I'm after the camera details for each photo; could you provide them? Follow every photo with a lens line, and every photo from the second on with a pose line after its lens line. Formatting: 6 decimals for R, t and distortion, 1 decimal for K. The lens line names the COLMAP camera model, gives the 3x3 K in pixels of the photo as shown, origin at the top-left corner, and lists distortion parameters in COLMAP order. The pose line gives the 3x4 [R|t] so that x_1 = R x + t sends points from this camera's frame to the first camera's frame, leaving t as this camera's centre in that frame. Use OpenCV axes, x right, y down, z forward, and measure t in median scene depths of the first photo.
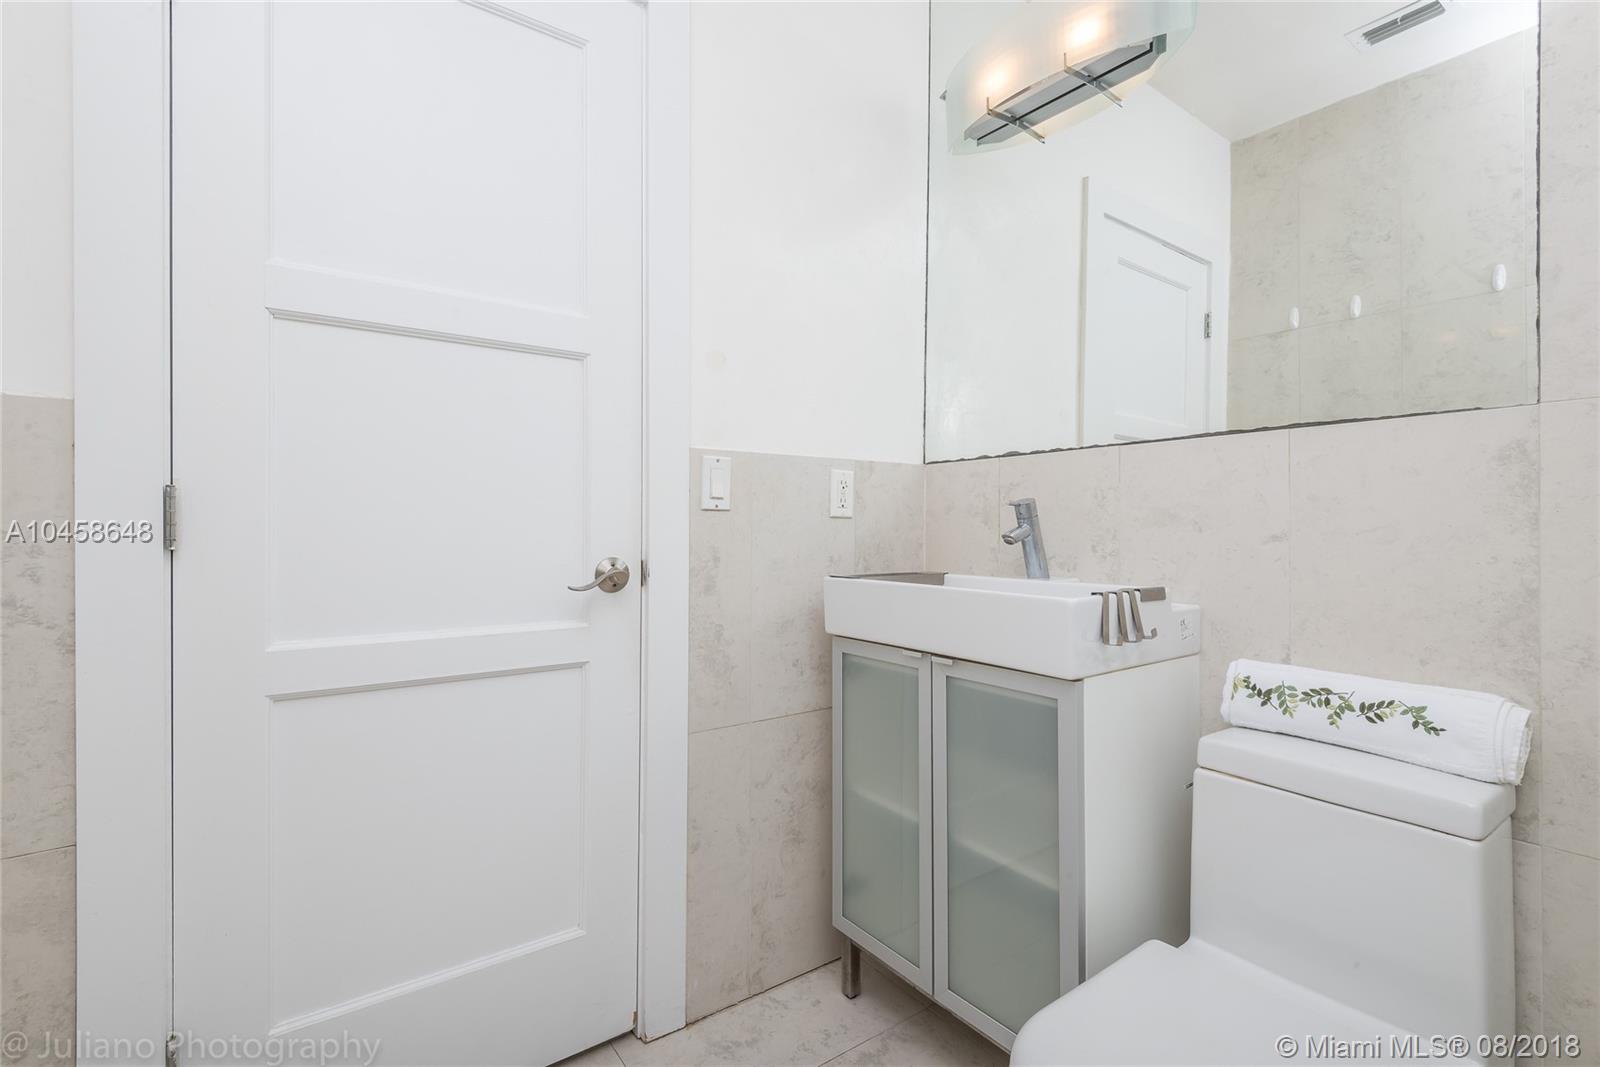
lens RADIAL K [[719.9, 0, 800.1], [0, 719.9, 527.6], [0, 0, 1]] dist [0.011269, -0.010589]
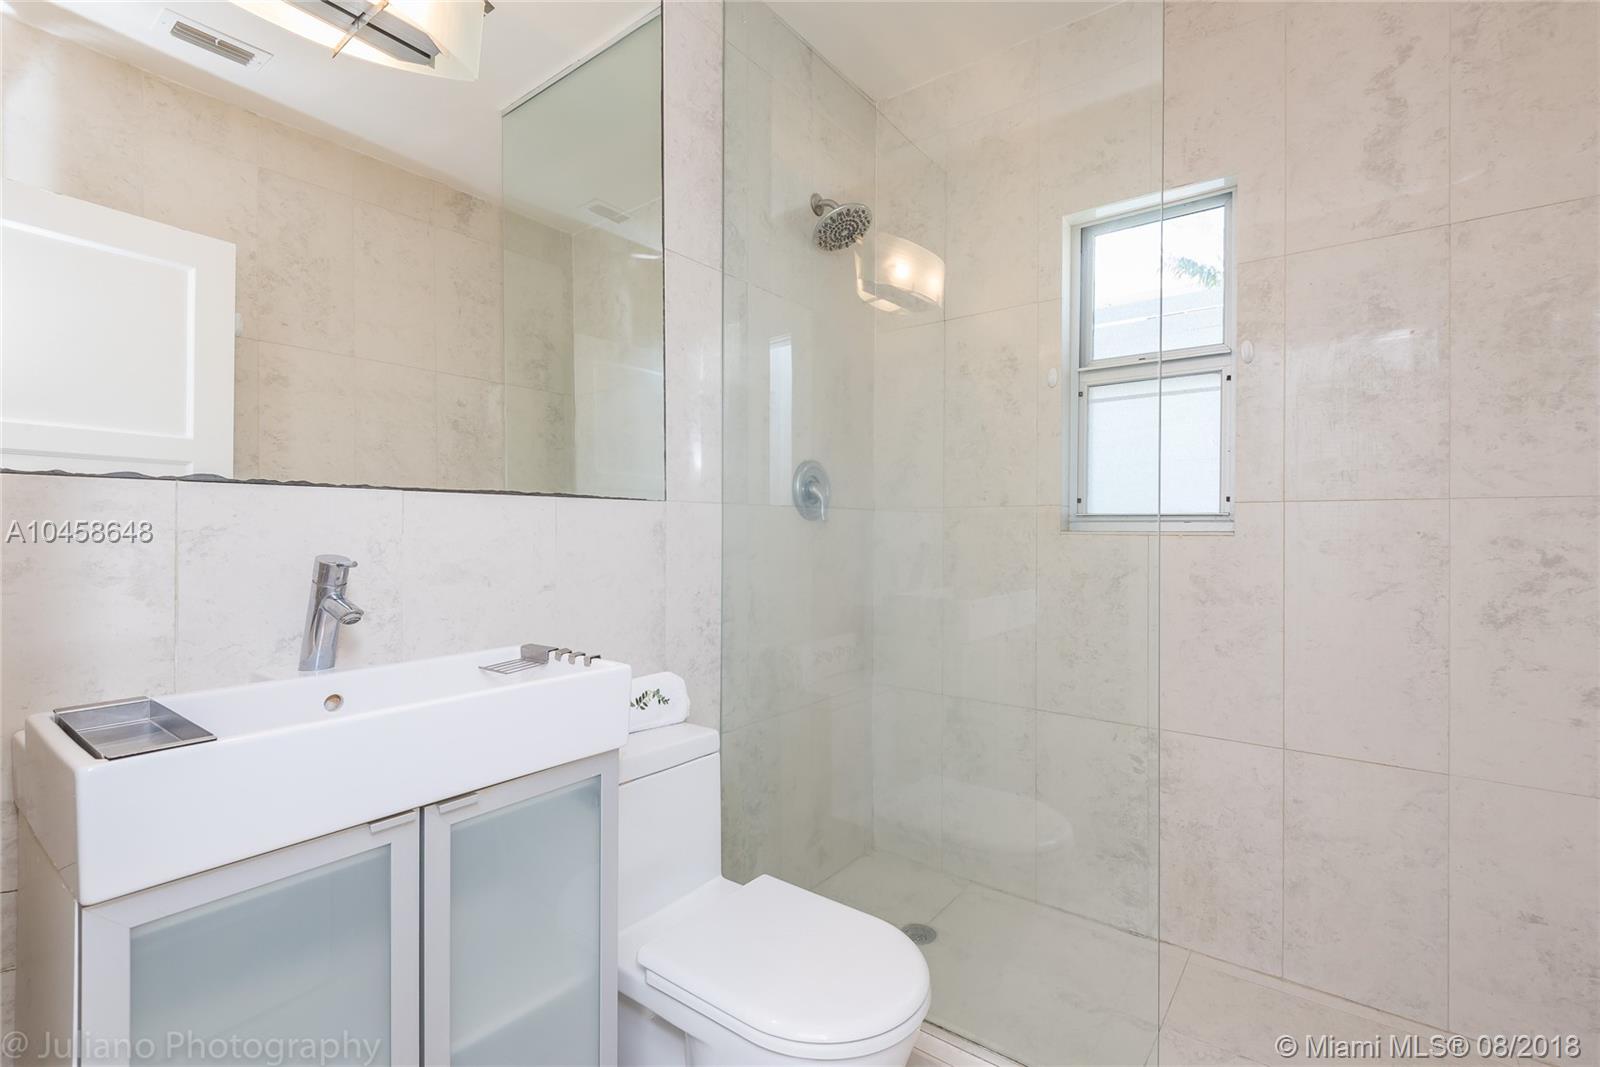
lens RADIAL K [[719.9, 0, 800.1], [0, 719.9, 527.6], [0, 0, 1]] dist [0.011269, -0.010589]
pose [[-0.293551, 0.002335, 0.955941, -0.705832], [-0.002474, 0.999992, -0.003203, -0.096490], [-0.955940, -0.003305, -0.293543, 1.128254]]
